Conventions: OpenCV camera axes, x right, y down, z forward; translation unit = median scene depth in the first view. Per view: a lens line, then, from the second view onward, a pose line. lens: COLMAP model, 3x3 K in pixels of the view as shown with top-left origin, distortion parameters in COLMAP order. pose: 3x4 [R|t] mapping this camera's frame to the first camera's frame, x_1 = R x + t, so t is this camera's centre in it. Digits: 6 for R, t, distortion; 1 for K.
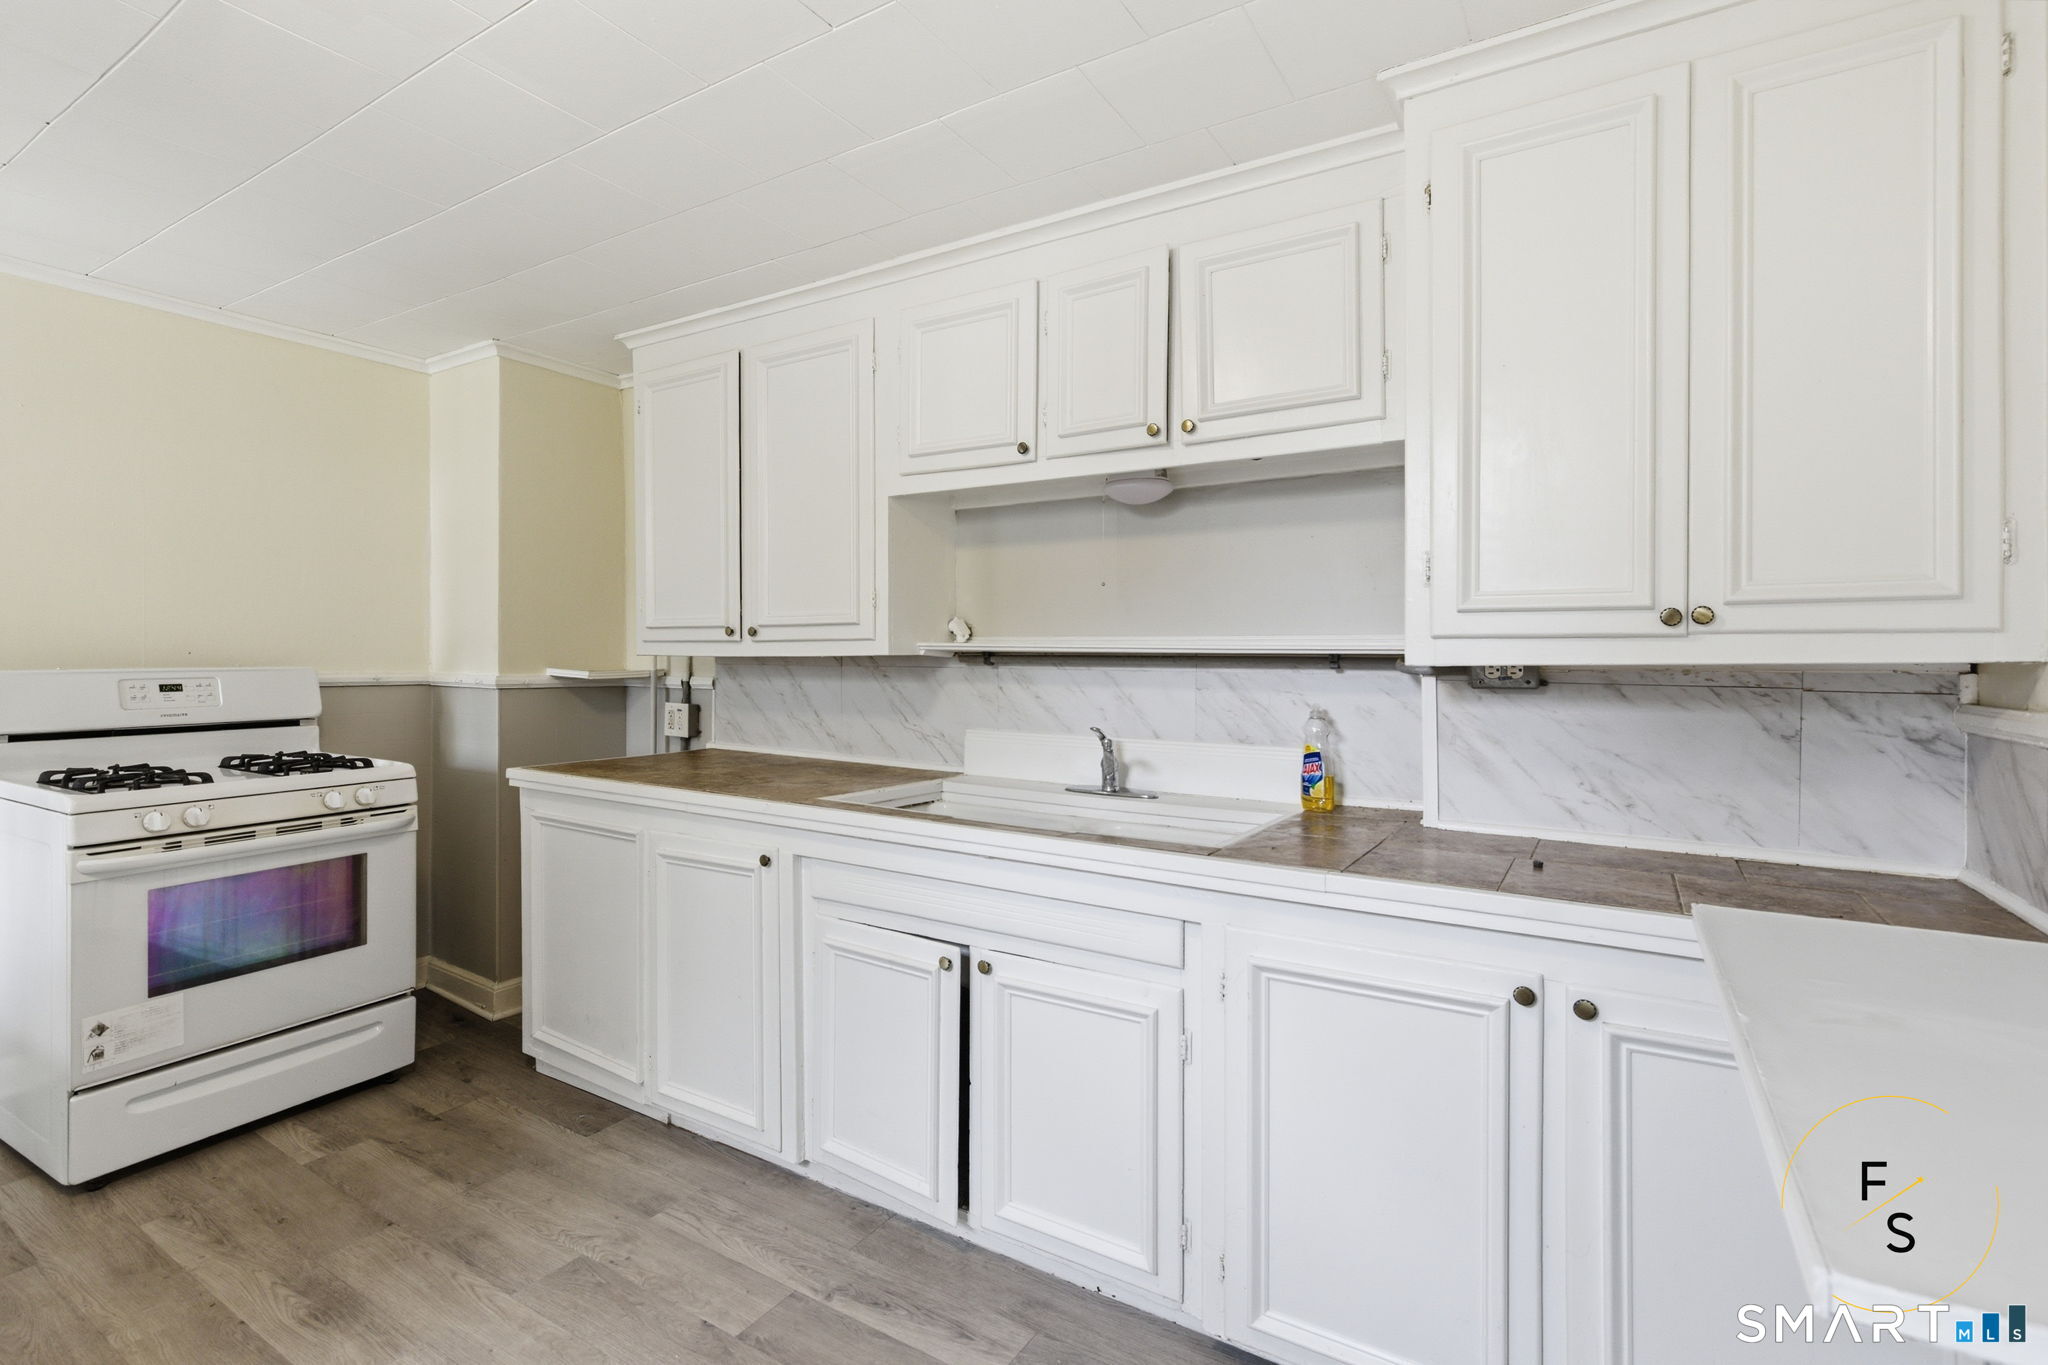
lens RADIAL K [[928.4, 0, 1011.6], [0, 928.4, 661.9], [0, 0, 1]] dist [-0.003152, -0.000517]
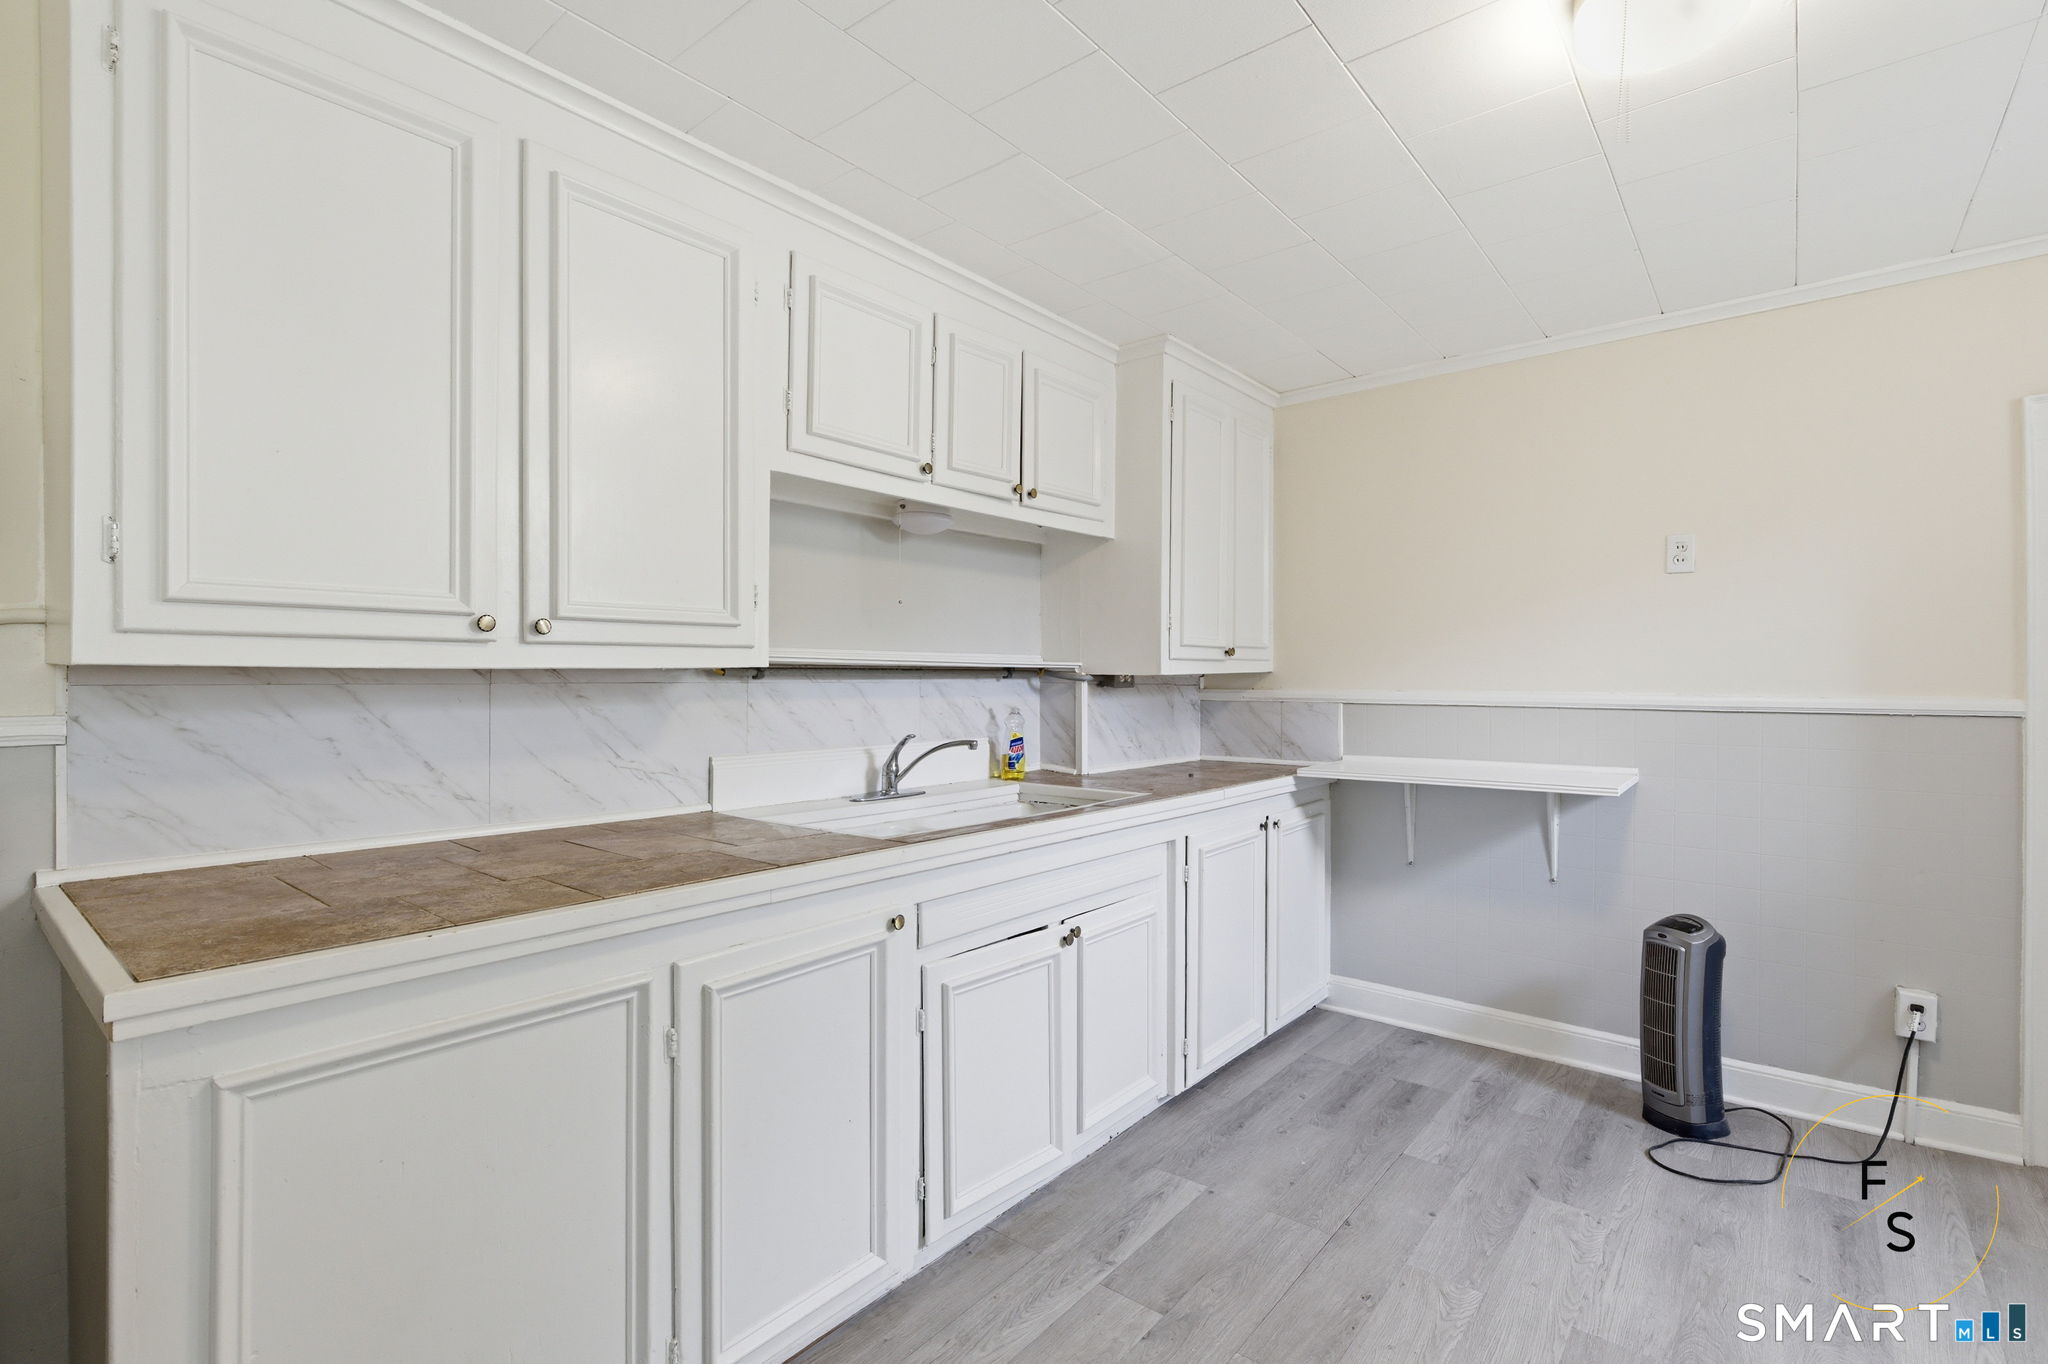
lens RADIAL K [[928.4, 0, 1016.2], [0, 928.4, 682.7], [0, 0, 1]] dist [-0.003152, -0.000517]
pose [[0.148544, -0.017103, 0.988758, -0.984541], [-0.000444, 0.999849, 0.017362, -0.009619], [-0.988906, -0.003018, 0.148514, 0.733296]]
